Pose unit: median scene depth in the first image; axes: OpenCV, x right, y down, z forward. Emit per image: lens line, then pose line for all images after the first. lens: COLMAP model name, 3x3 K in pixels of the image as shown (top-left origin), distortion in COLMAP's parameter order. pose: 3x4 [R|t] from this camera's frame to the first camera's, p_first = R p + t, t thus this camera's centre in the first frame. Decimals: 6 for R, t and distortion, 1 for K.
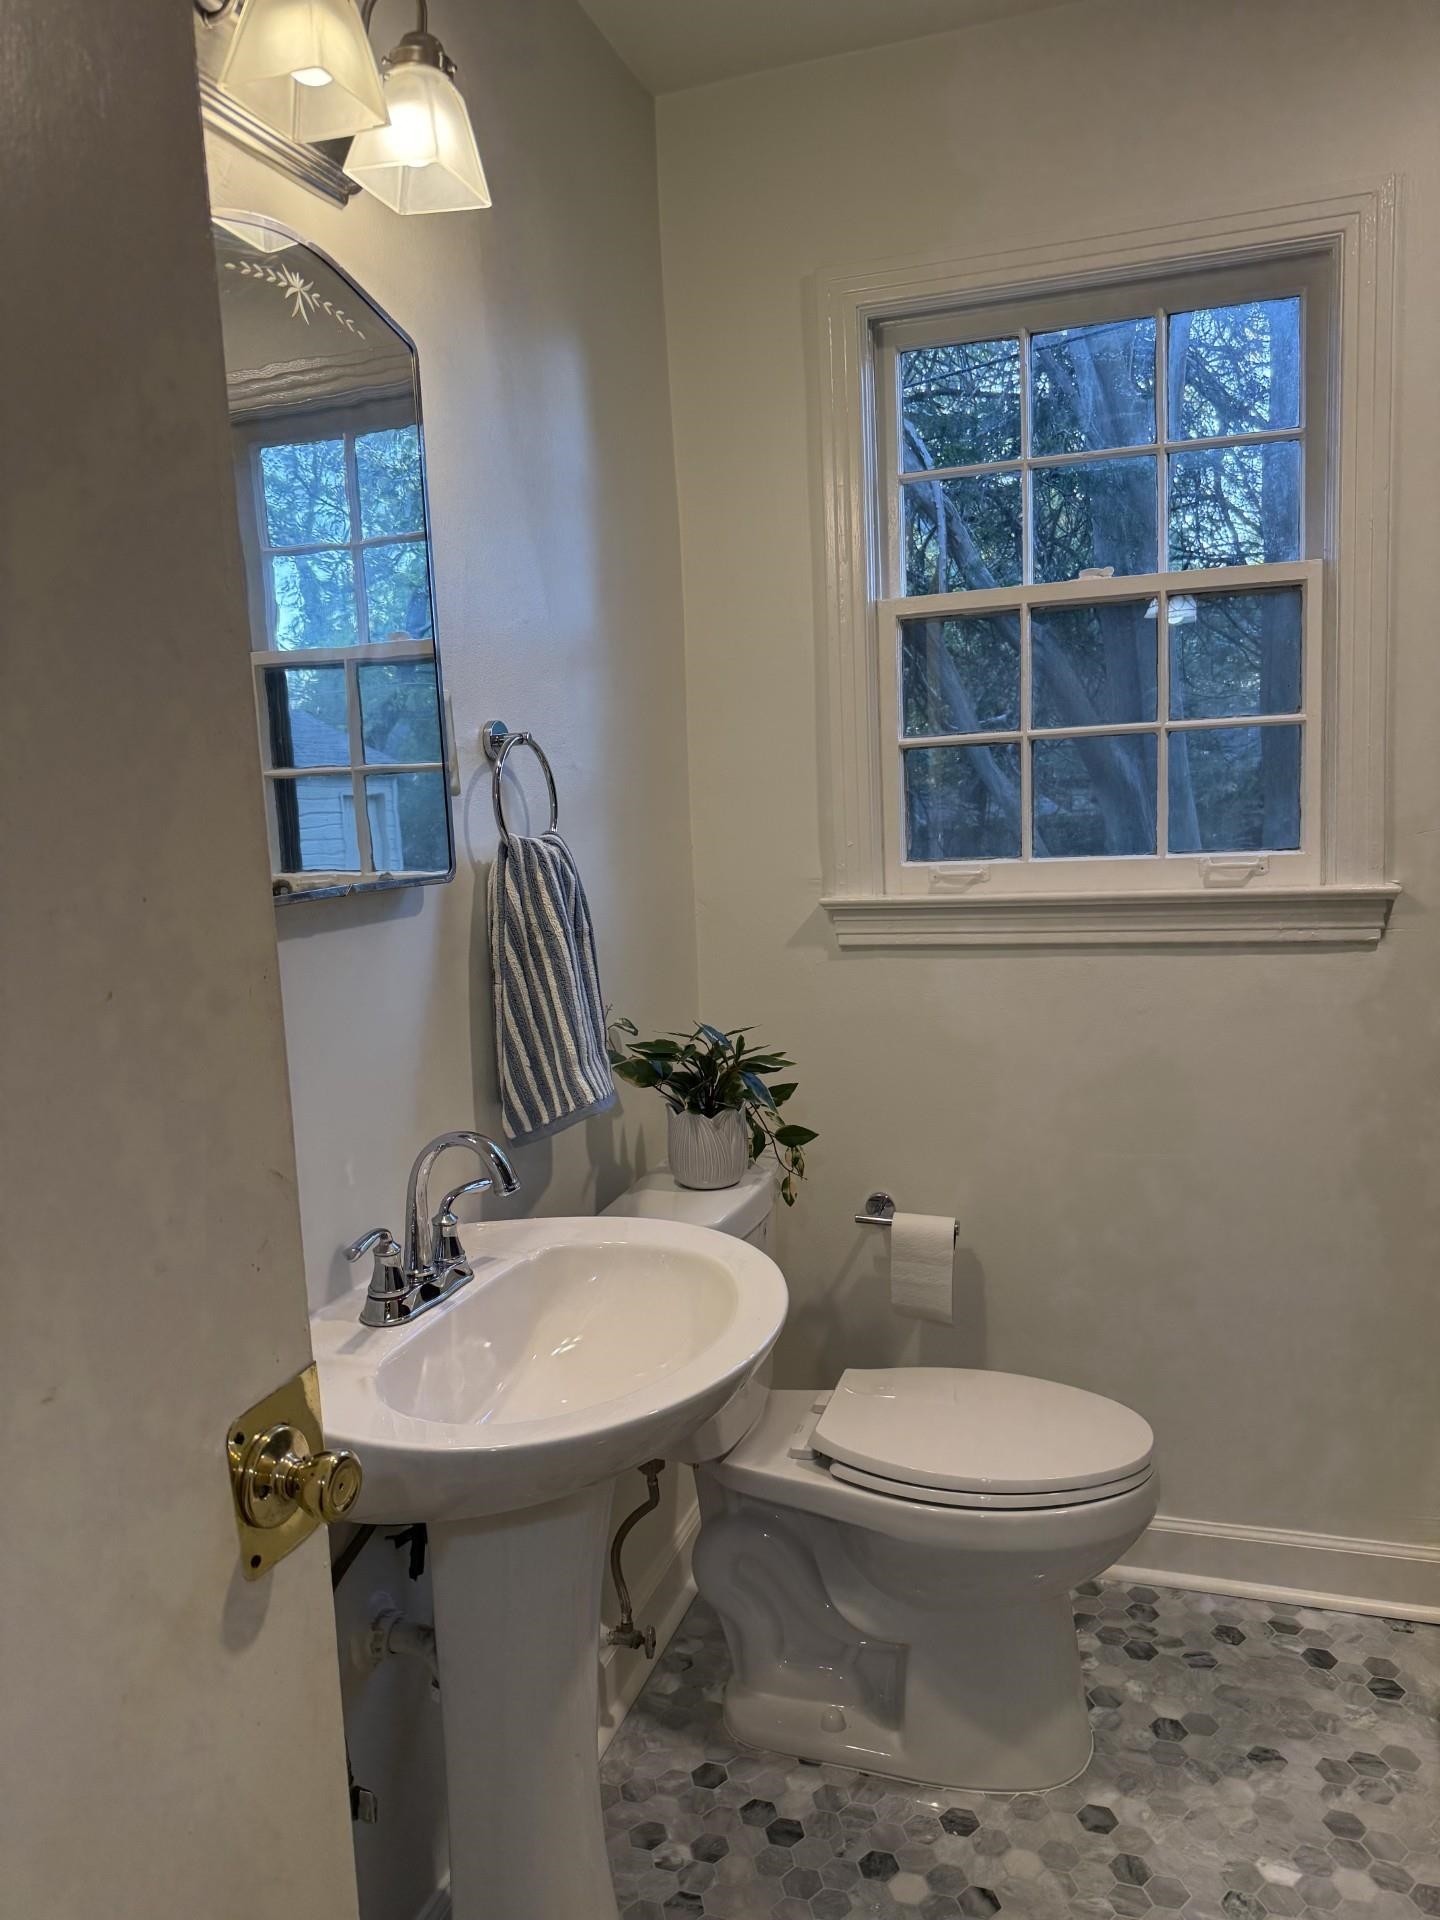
lens RADIAL K [[1353.8, 0, 700.5], [0, 1353.8, 979.5], [0, 0, 1]] dist [0.048033, -0.061610]
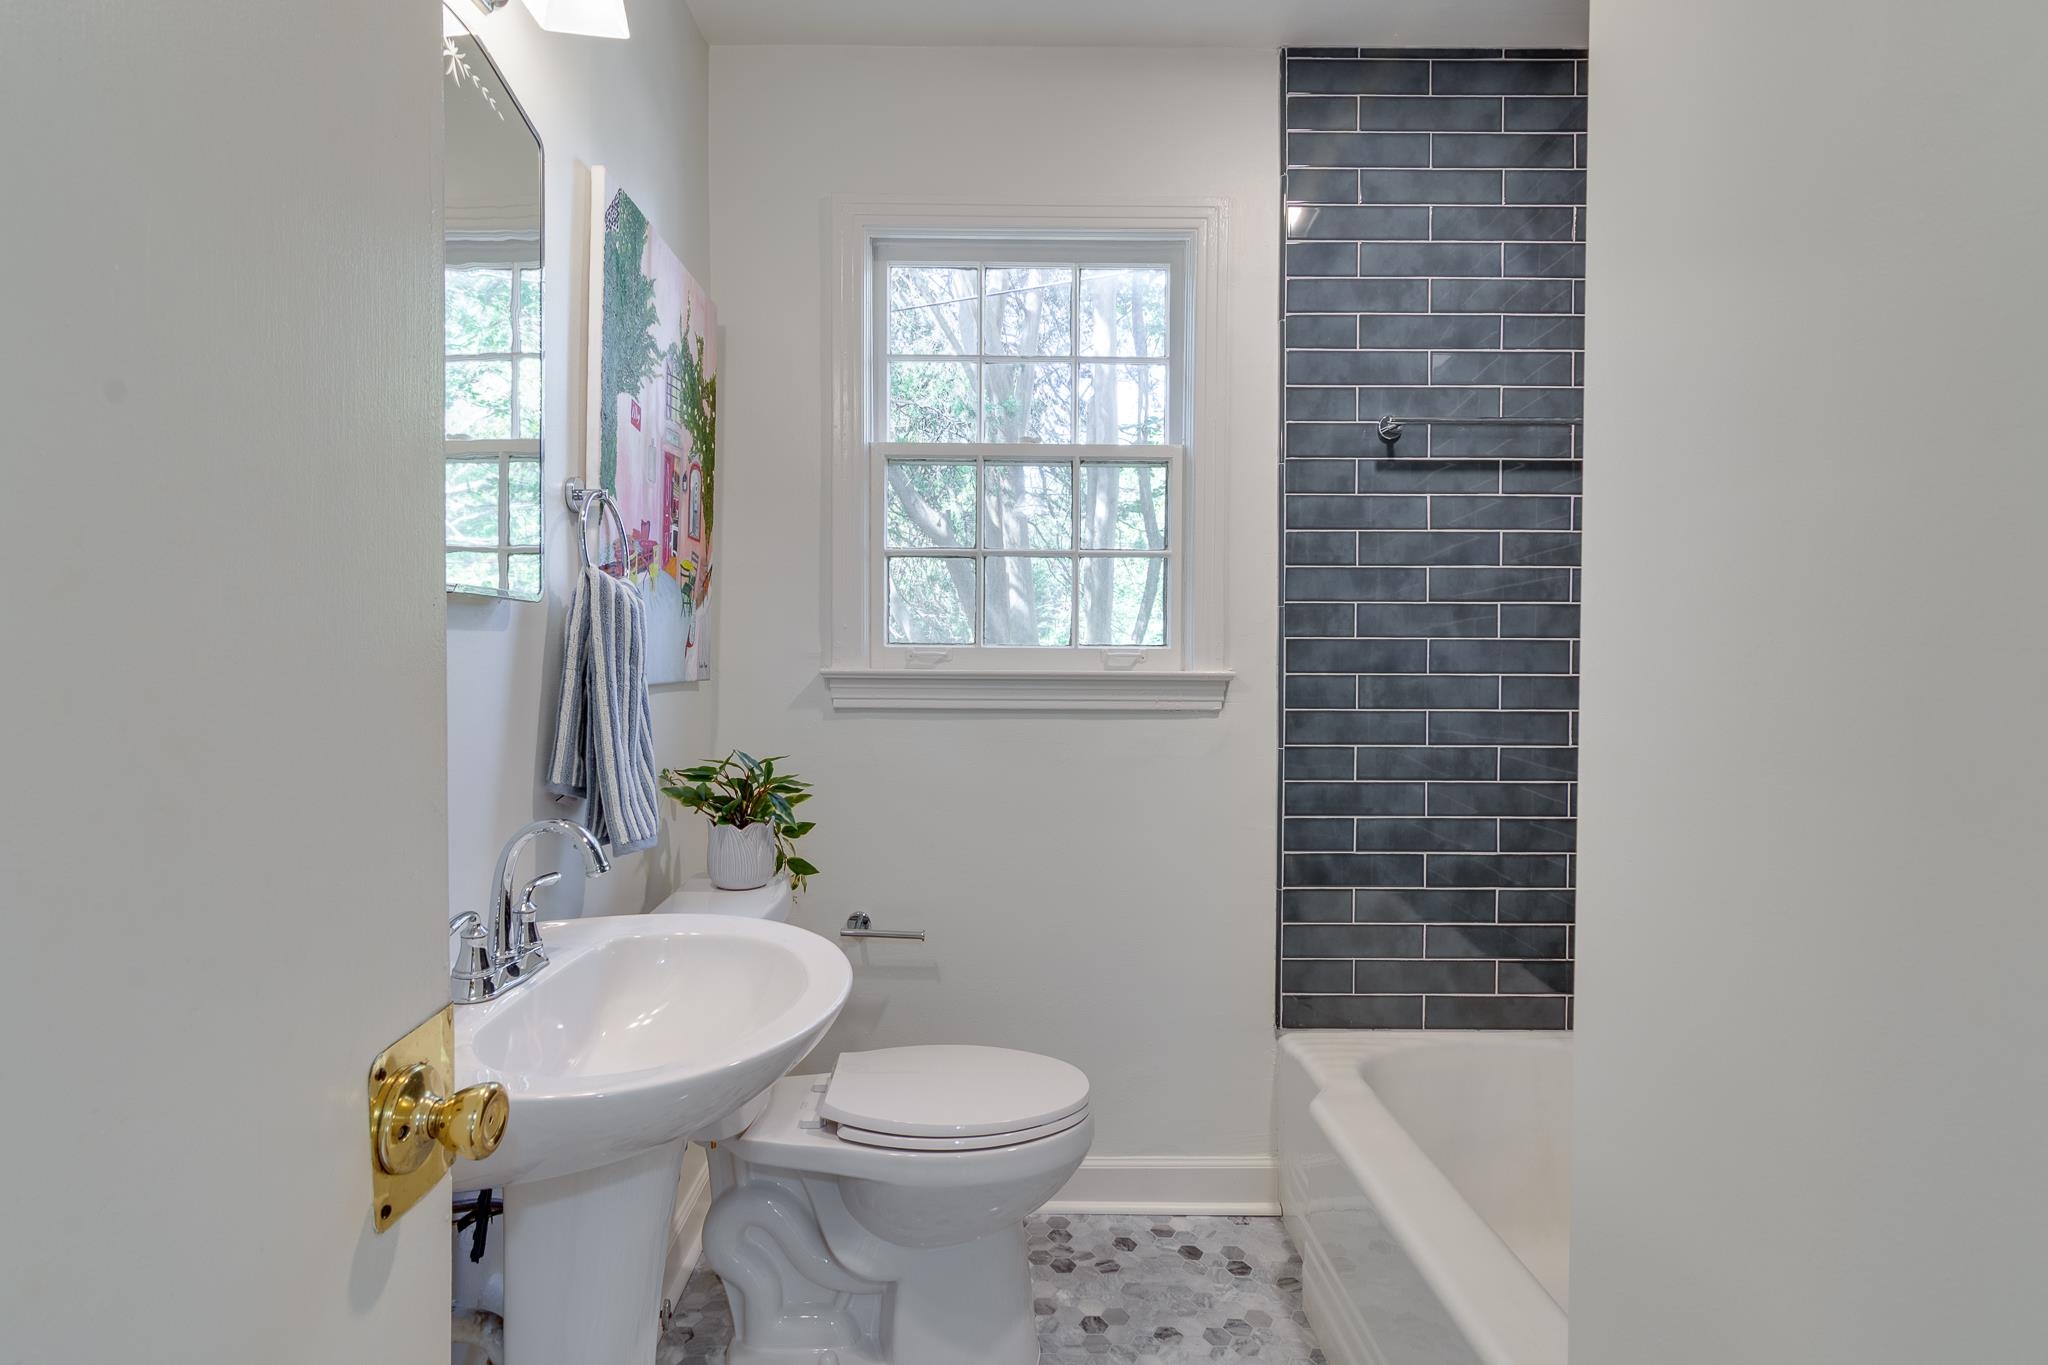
lens RADIAL K [[1029.9, 0, 981.0], [0, 1029.9, 676.5], [0, 0, 1]] dist [-0.005955, 0.005098]
pose [[0.947397, 0.043538, 0.317084, -0.083804], [-0.007345, 0.993401, -0.114457, 0.064345], [-0.319975, 0.106107, 0.941465, 0.075929]]
